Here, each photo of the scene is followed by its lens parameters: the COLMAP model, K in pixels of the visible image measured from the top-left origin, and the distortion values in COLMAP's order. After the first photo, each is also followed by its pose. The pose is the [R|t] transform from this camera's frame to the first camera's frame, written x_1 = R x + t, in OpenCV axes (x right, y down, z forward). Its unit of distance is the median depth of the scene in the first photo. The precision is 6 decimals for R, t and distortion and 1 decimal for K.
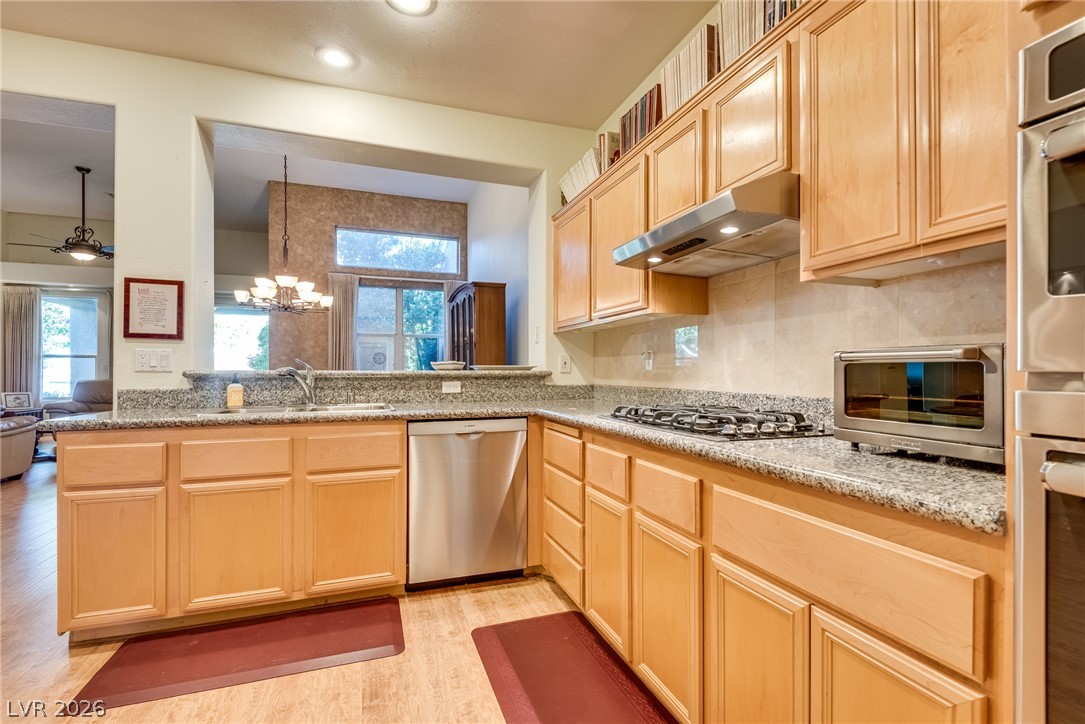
lens RADIAL K [[486.9, 0, 533.9], [0, 486.9, 372.8], [0, 0, 1]] dist [0.005422, -0.004119]
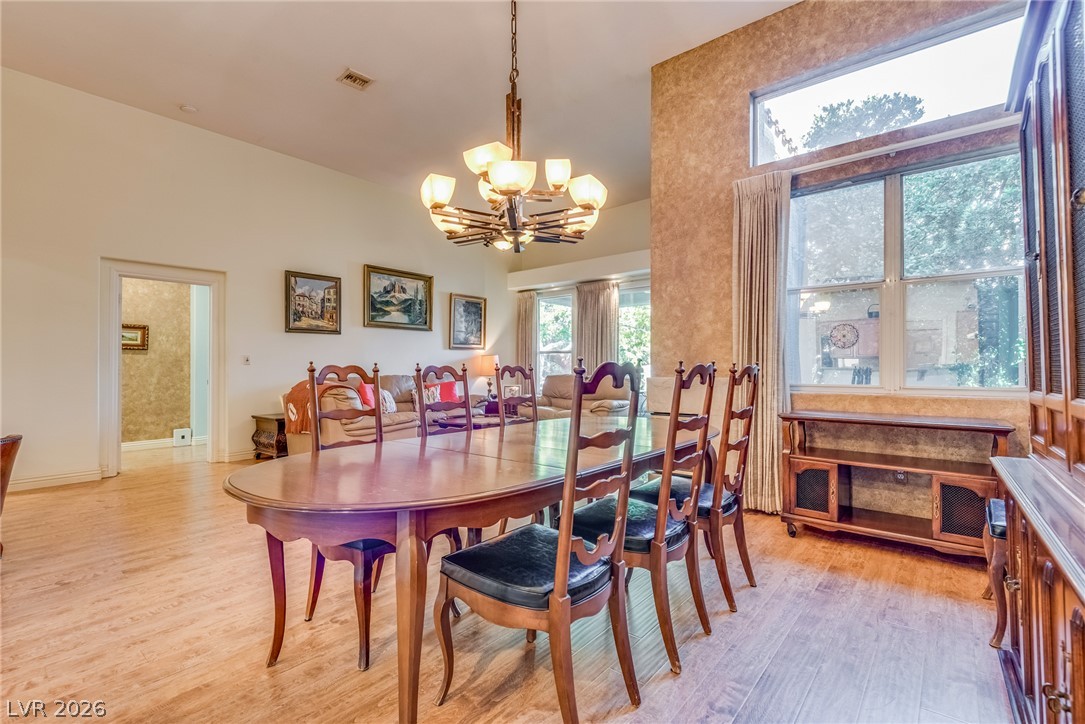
lens RADIAL K [[486.9, 0, 544.5], [0, 486.9, 361.1], [0, 0, 1]] dist [0.005422, -0.004119]
pose [[0.523451, -0.011001, -0.851984, -0.199596], [-0.002066, 0.999897, -0.014180, 0.001929], [0.852053, 0.009183, 0.523375, 1.473666]]
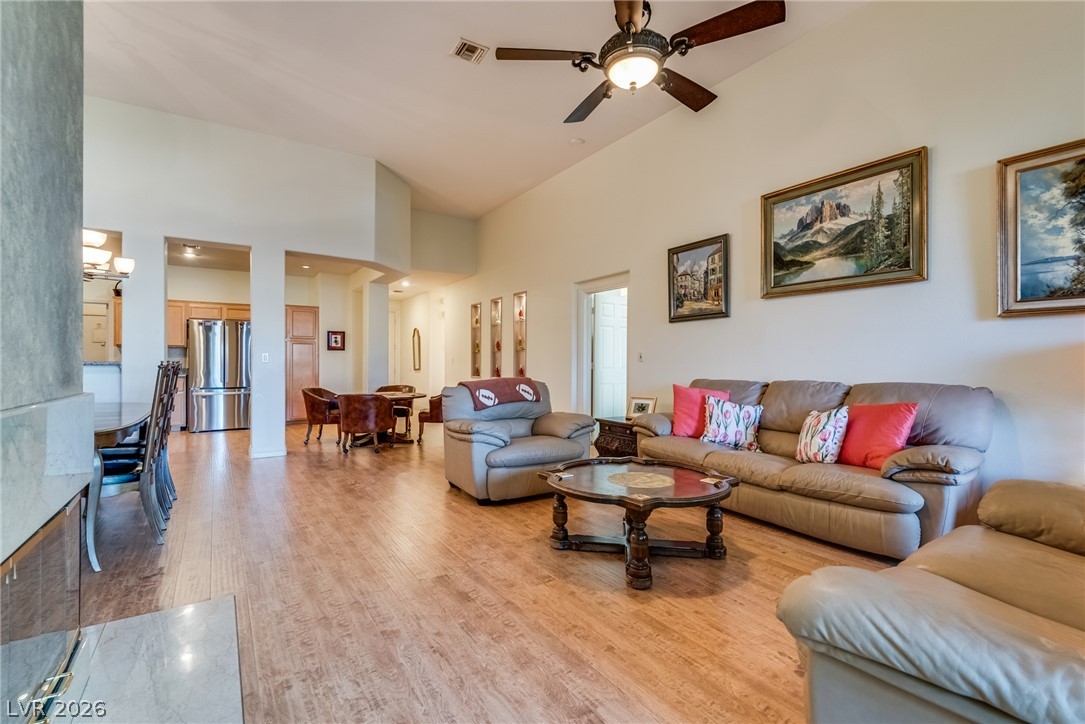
lens RADIAL K [[494.8, 0, 539.7], [0, 494.8, 365.2], [0, 0, 1]] dist [0.014897, -0.009413]
pose [[-0.970994, -0.001838, -0.239098, -1.956088], [-0.003915, 0.999959, 0.008213, -0.010912], [0.239073, 0.008911, -0.970961, 3.581740]]
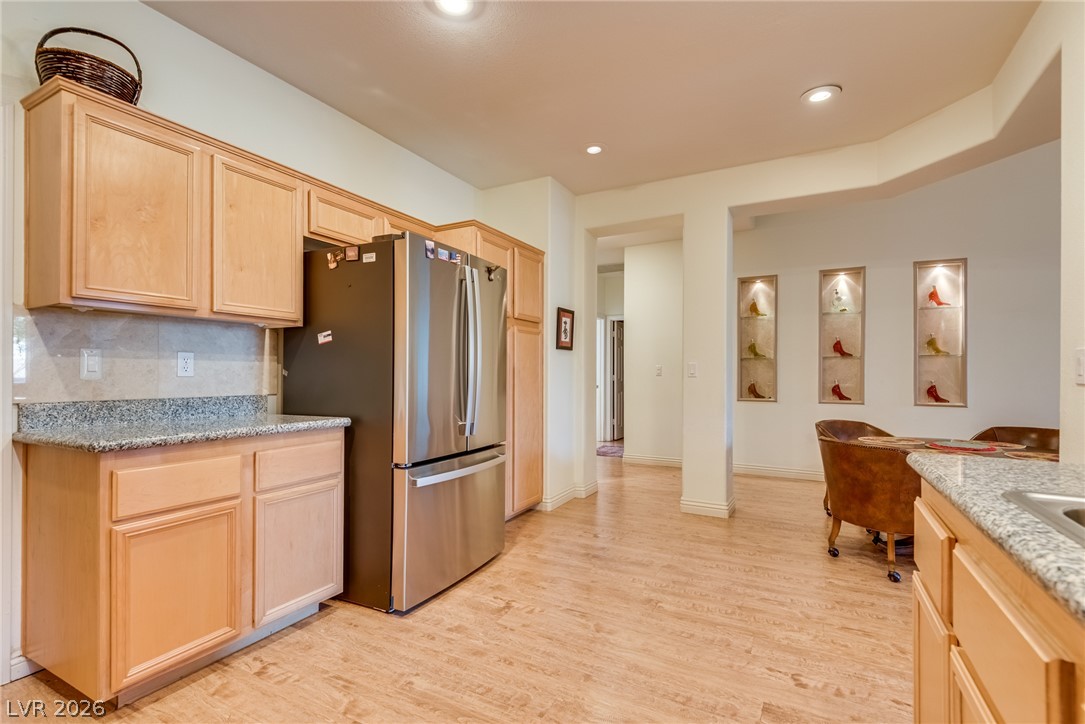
lens RADIAL K [[494.8, 0, 538.7], [0, 494.8, 370.1], [0, 0, 1]] dist [0.014897, -0.009413]
pose [[-0.742191, -0.007803, -0.670143, -0.127672], [-0.008099, 0.999964, -0.002674, -0.007795], [0.670139, 0.003443, -0.742227, 0.848938]]
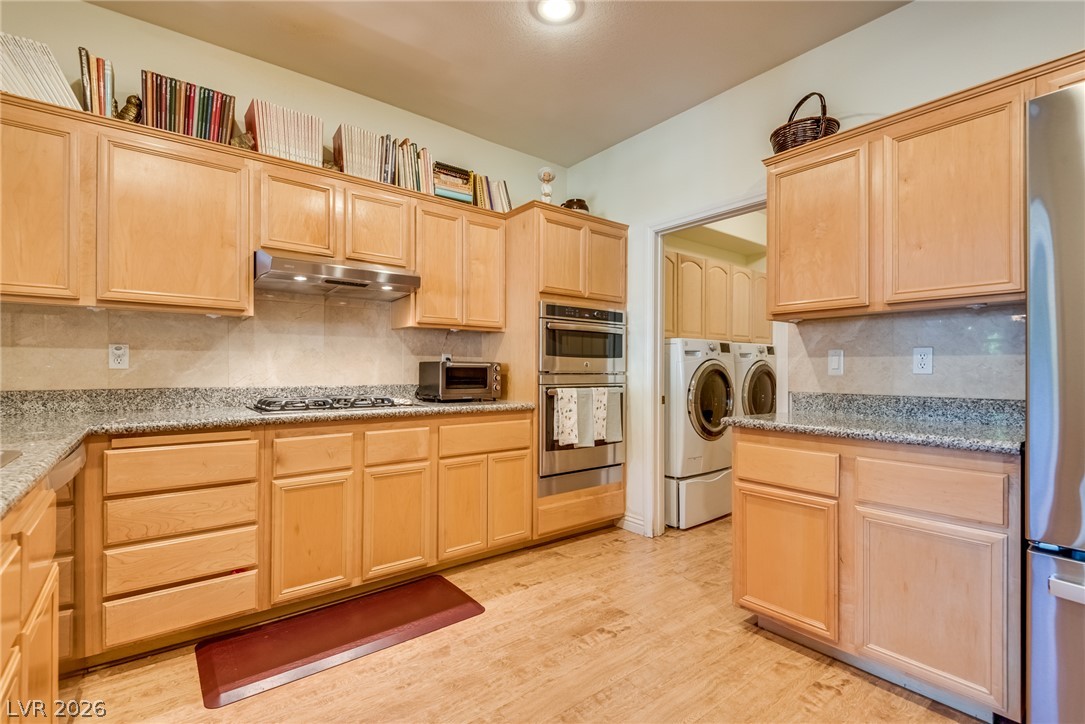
lens RADIAL K [[494.8, 0, 544.2], [0, 494.8, 369.0], [0, 0, 1]] dist [0.014897, -0.009413]
pose [[-0.325229, 0.002166, 0.945633, -0.847474], [0.002358, 0.999996, -0.001480, -0.001774], [-0.945632, 0.001749, -0.325232, 0.619786]]
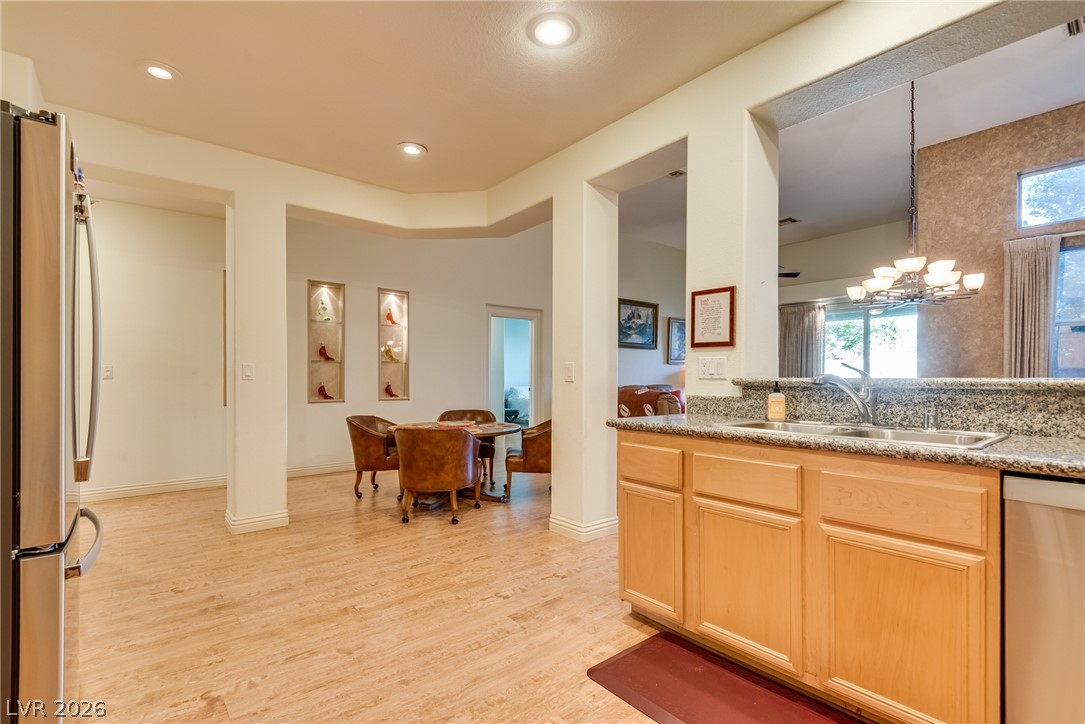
lens RADIAL K [[494.8, 0, 545.7], [0, 494.8, 375.3], [0, 0, 1]] dist [0.014897, -0.009413]
pose [[0.350779, -0.004184, -0.936449, 0.074487], [-0.005170, 0.999966, -0.006405, -0.001791], [0.936444, 0.007088, 0.350746, 0.300166]]
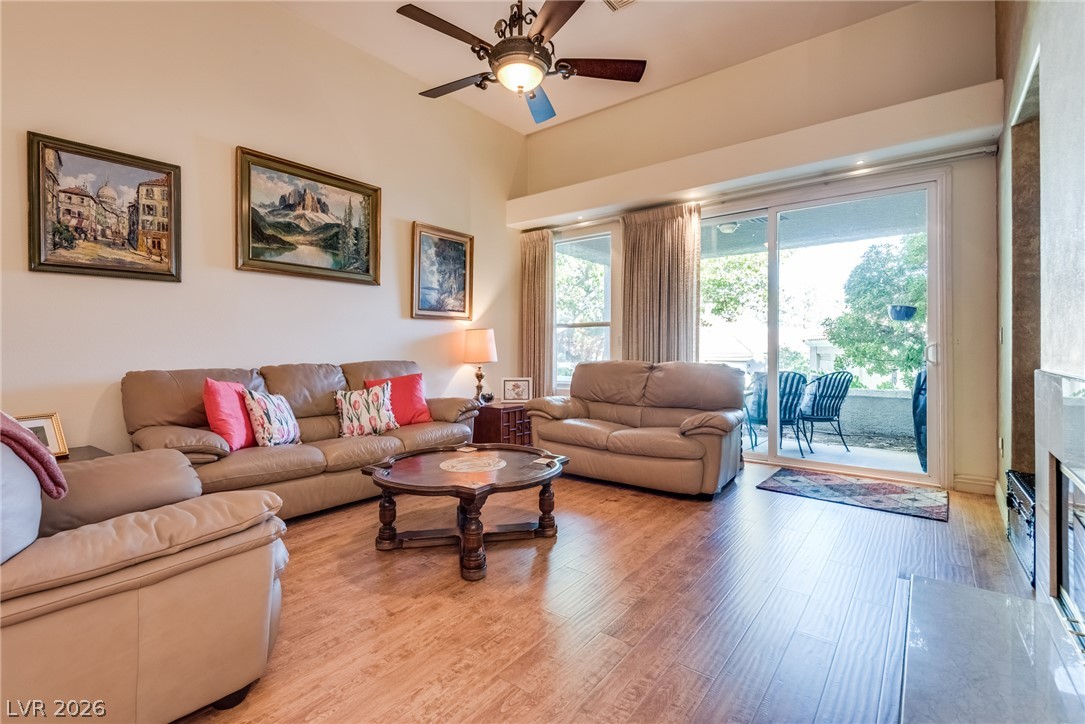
lens RADIAL K [[494.8, 0, 541.8], [0, 494.8, 353.8], [0, 0, 1]] dist [0.014897, -0.009413]
pose [[0.552567, 0.015292, -0.833328, -1.413614], [-0.005740, 0.999878, 0.014542, -0.011553], [0.833449, -0.003252, 0.552587, 1.994875]]
